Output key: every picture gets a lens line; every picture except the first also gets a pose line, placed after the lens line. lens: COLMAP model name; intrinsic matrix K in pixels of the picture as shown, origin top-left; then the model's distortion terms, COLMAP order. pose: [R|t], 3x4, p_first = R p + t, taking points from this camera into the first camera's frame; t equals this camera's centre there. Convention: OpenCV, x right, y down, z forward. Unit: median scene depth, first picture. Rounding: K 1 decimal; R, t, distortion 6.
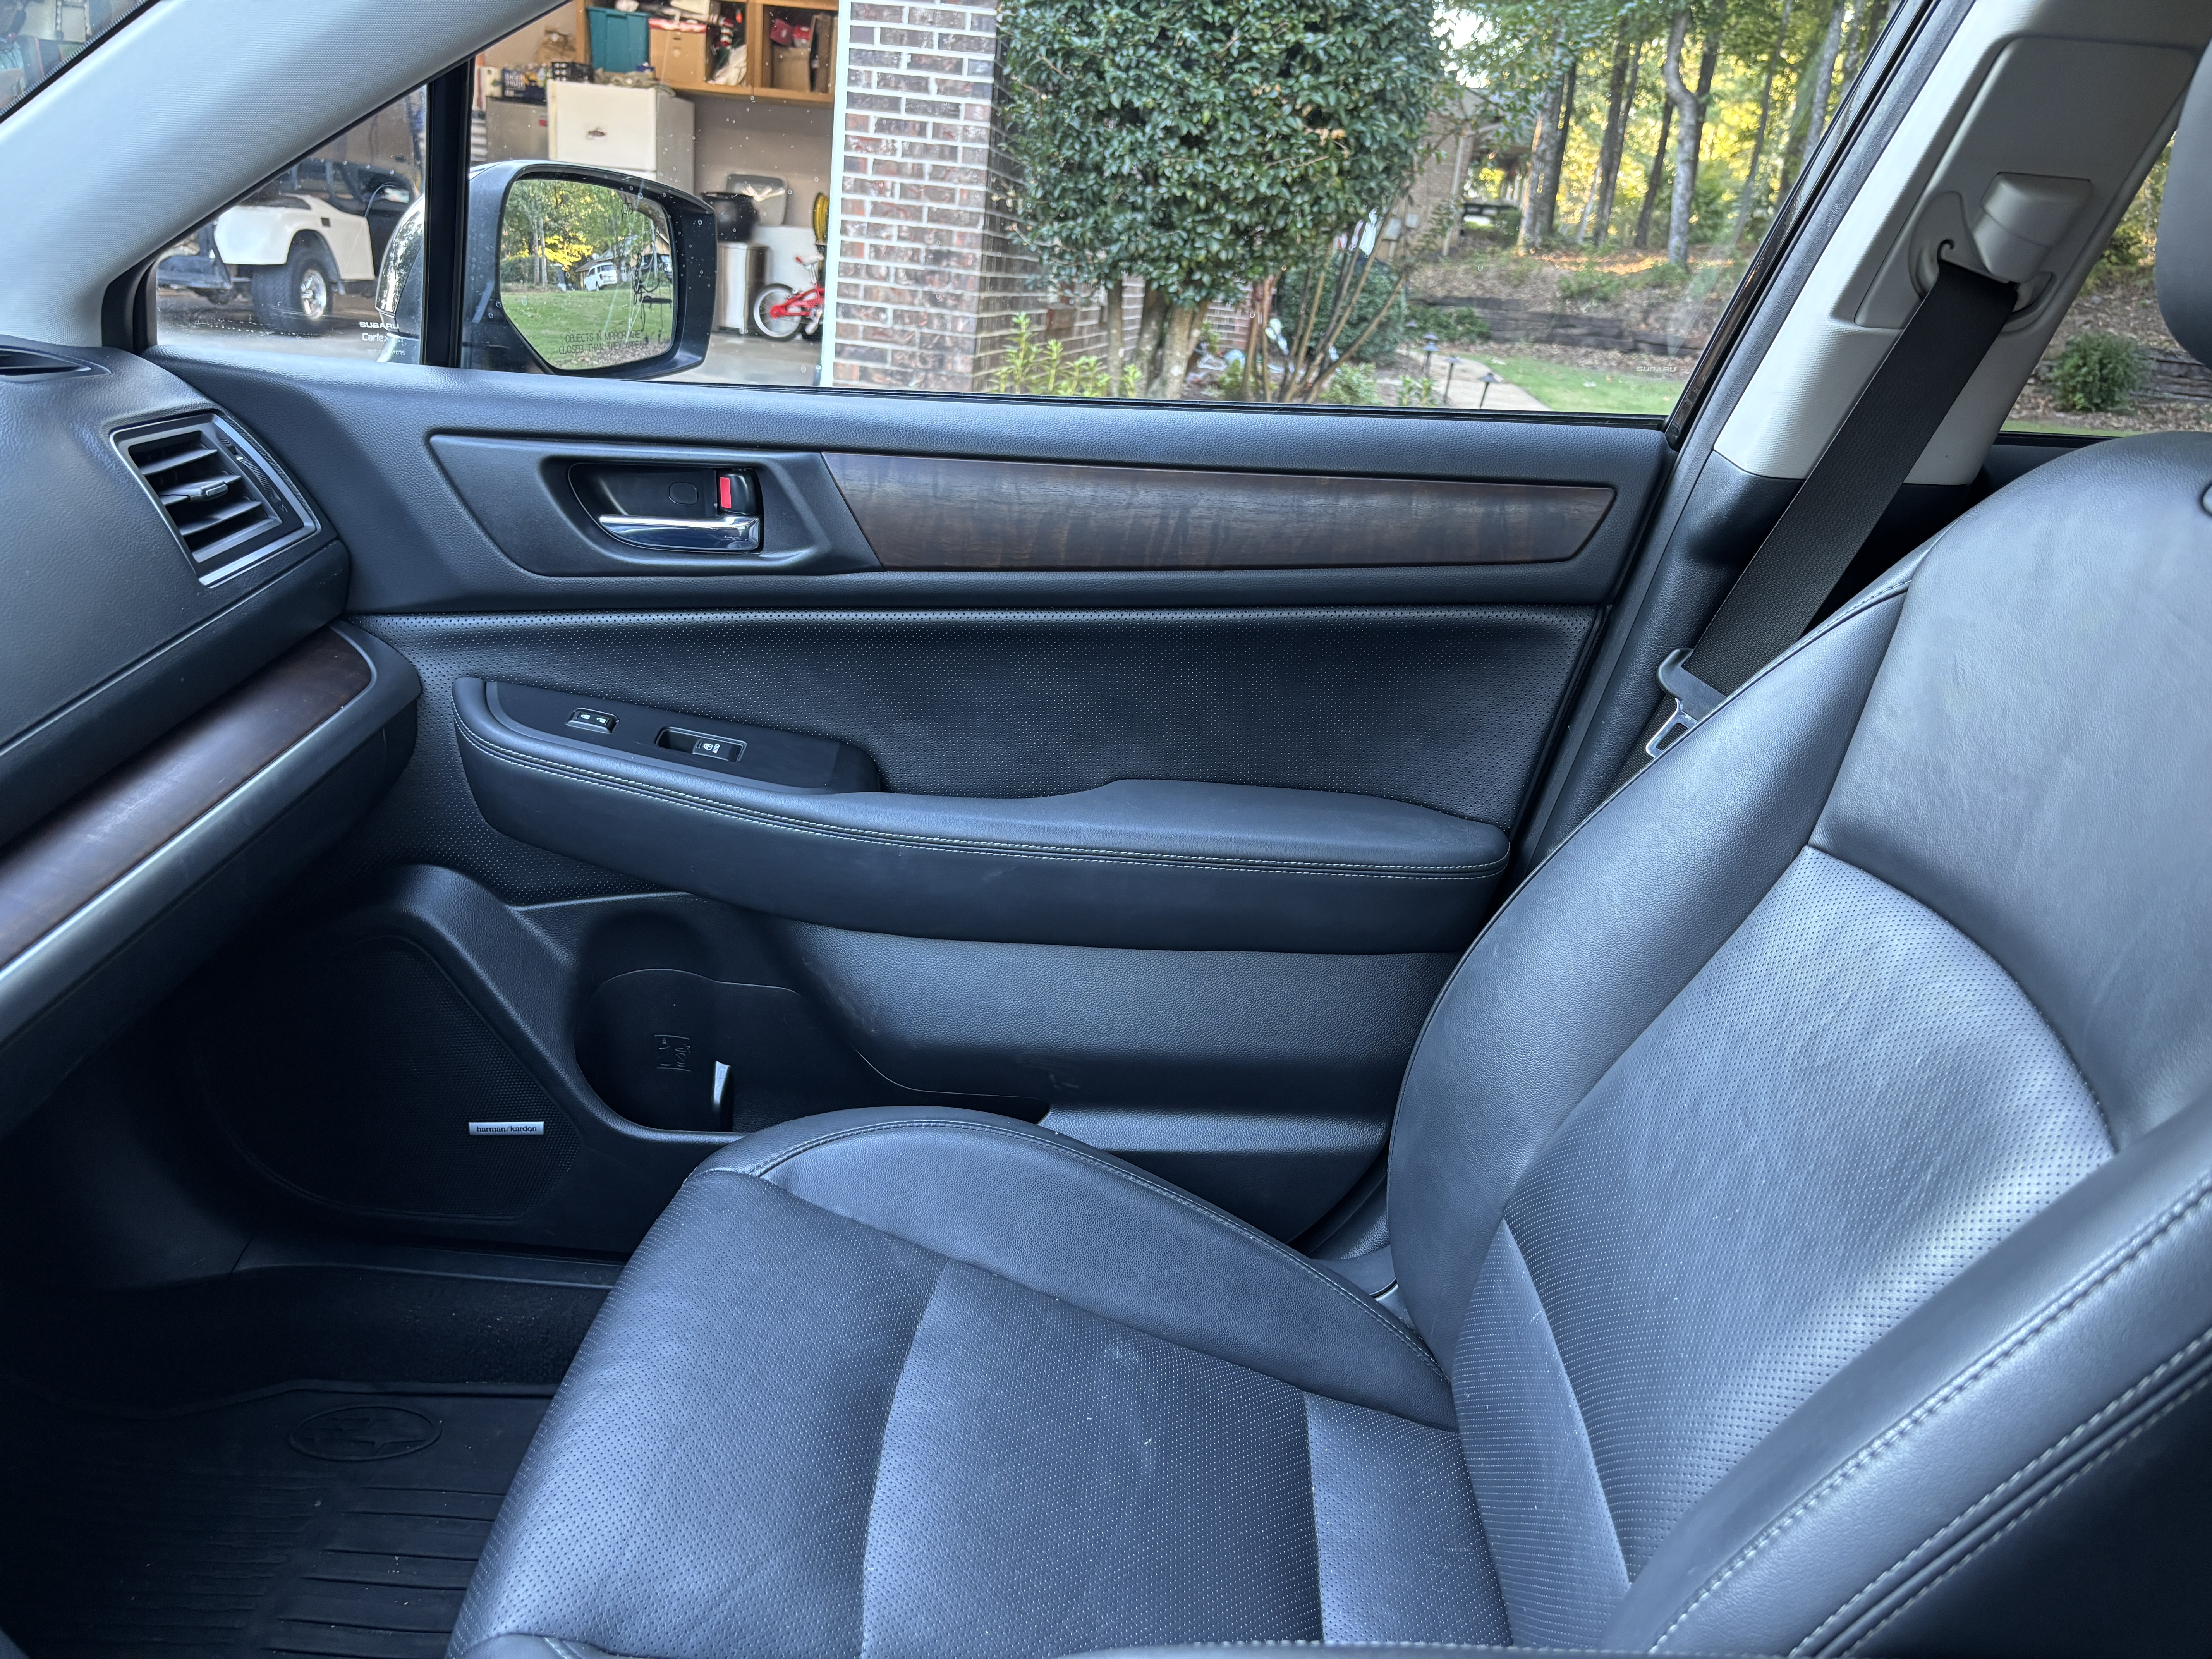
lens RADIAL K [[1547.6, 0, 1106.0], [0, 1547.6, 829.5], [0, 0, 1]] dist [0.049023, -0.076780]
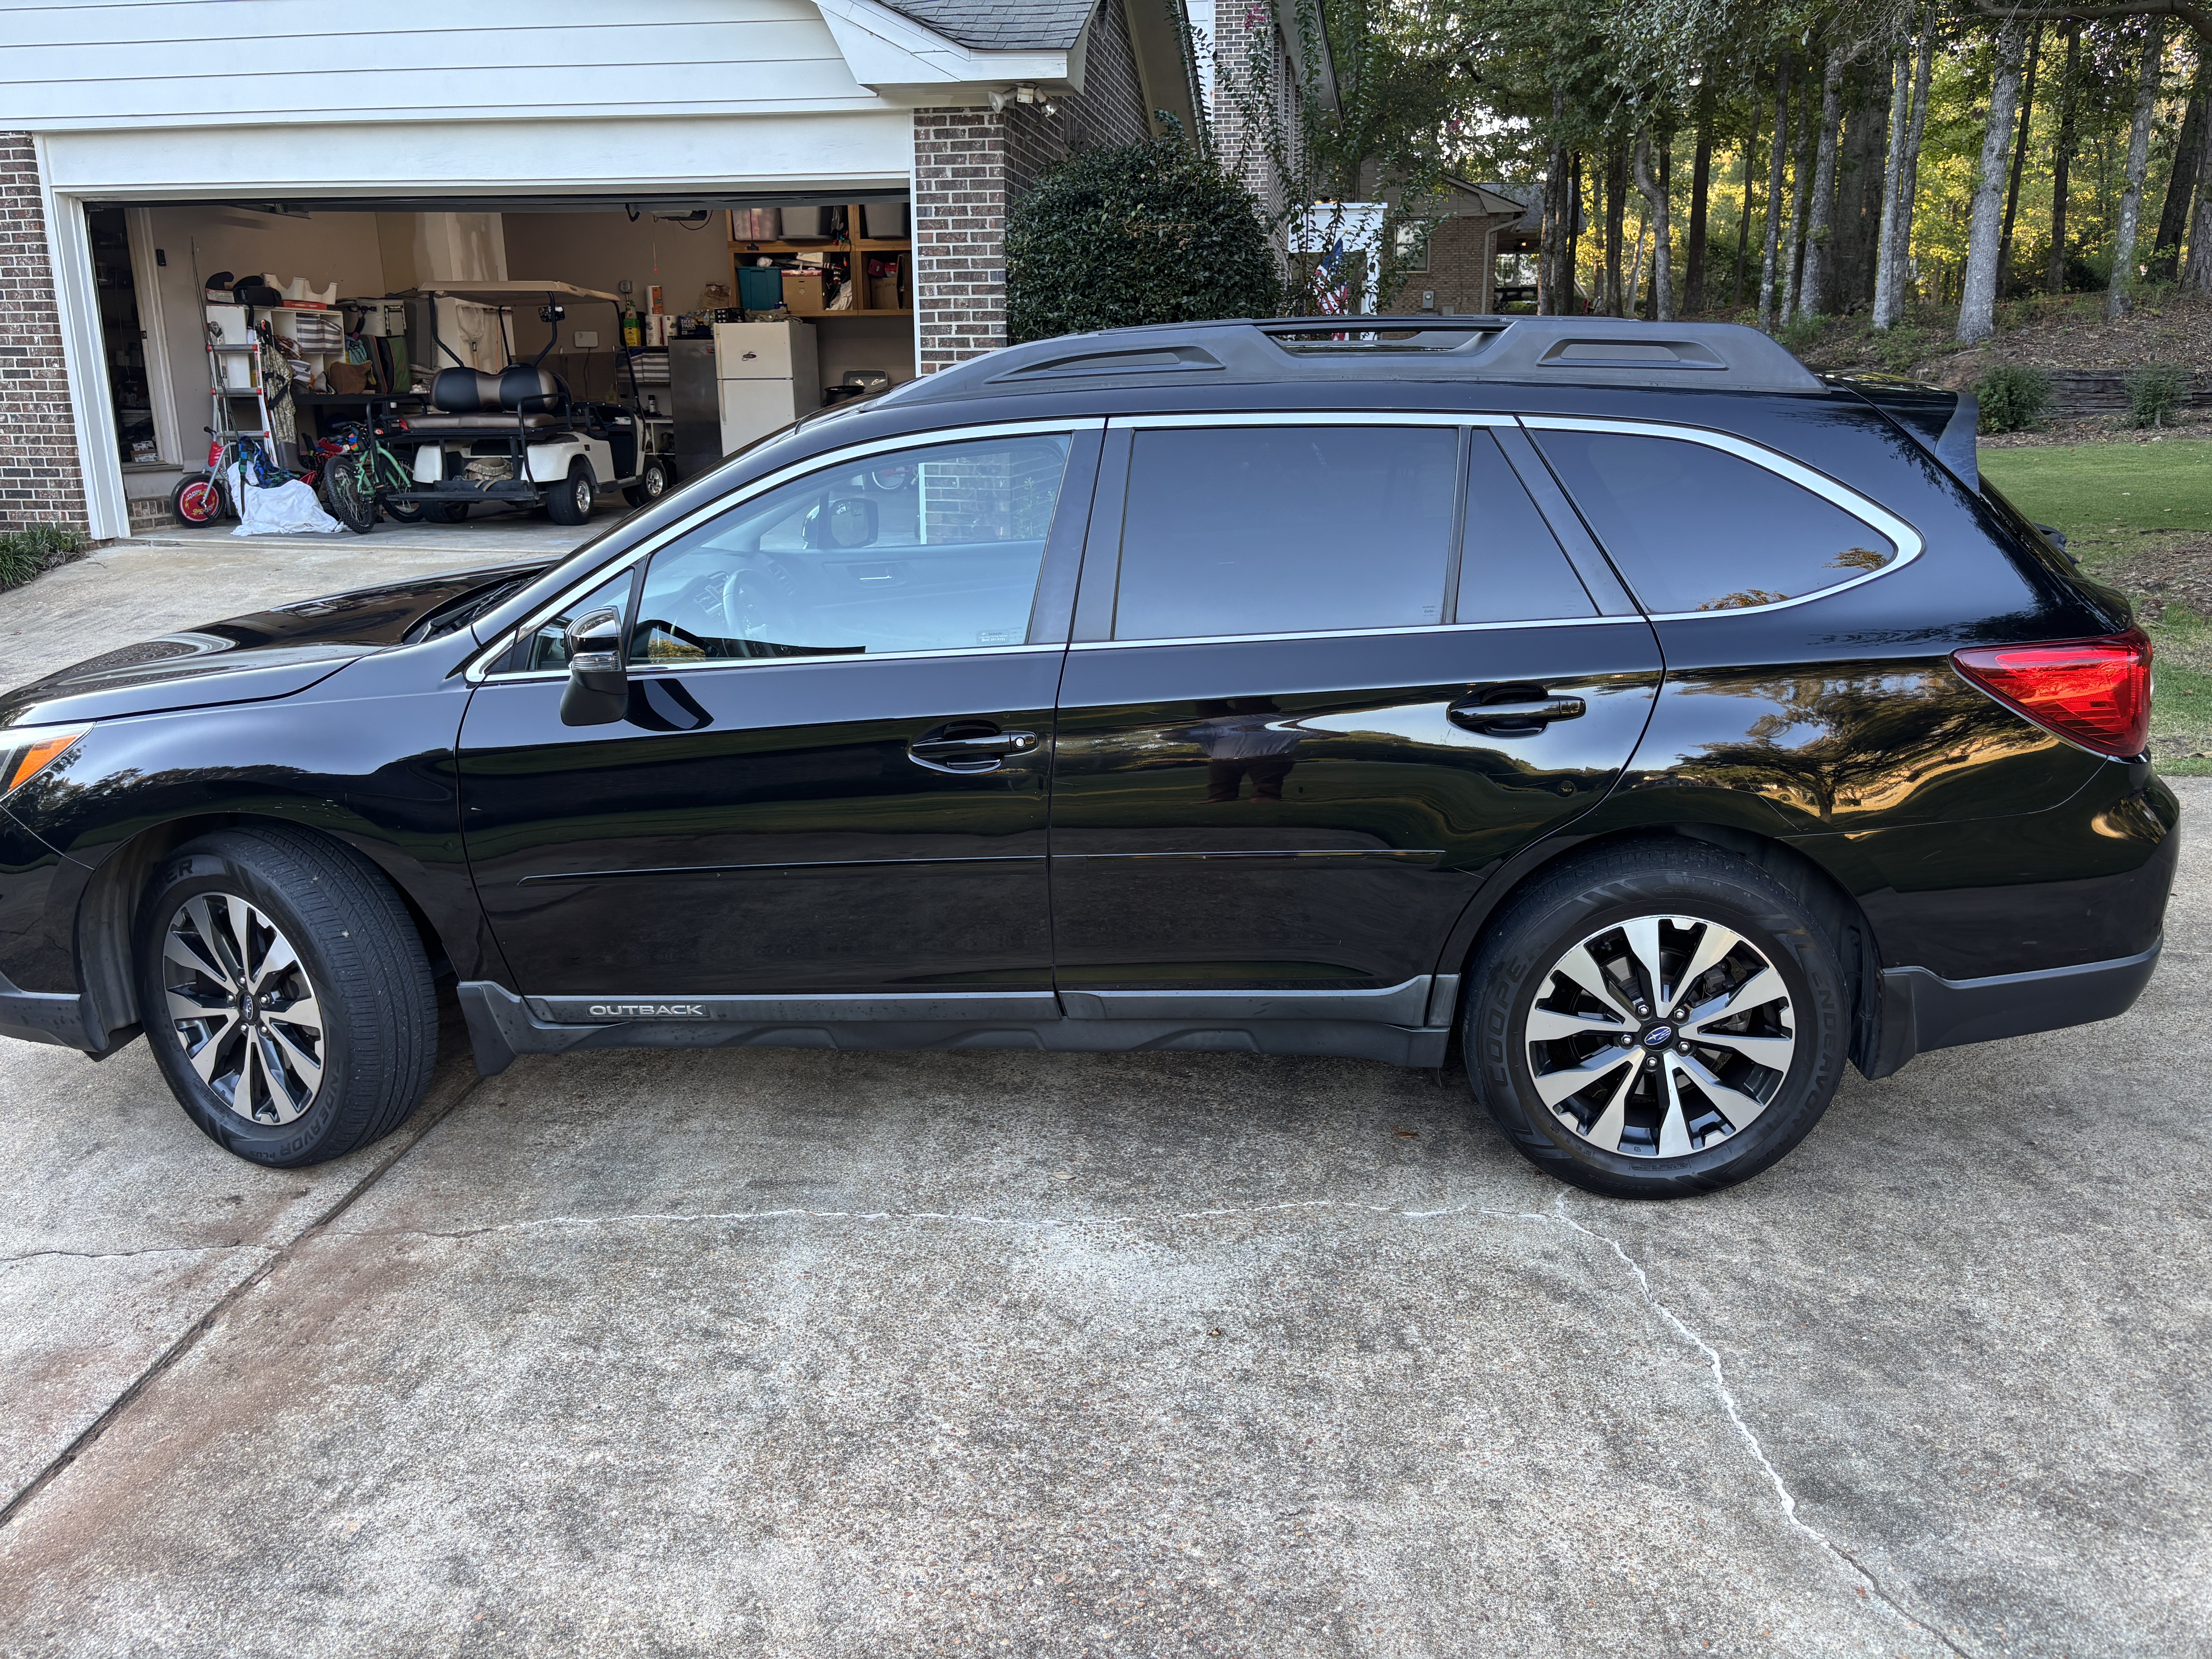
lens RADIAL K [[1567.9, 0, 1106.0], [0, 1567.9, 829.5], [0, 0, 1]] dist [0.002424, -0.024063]
pose [[0.993298, -0.080787, -0.082660, 0.065833], [0.075521, 0.995025, -0.064970, 0.081796], [0.087498, 0.058292, 0.994458, -0.319376]]
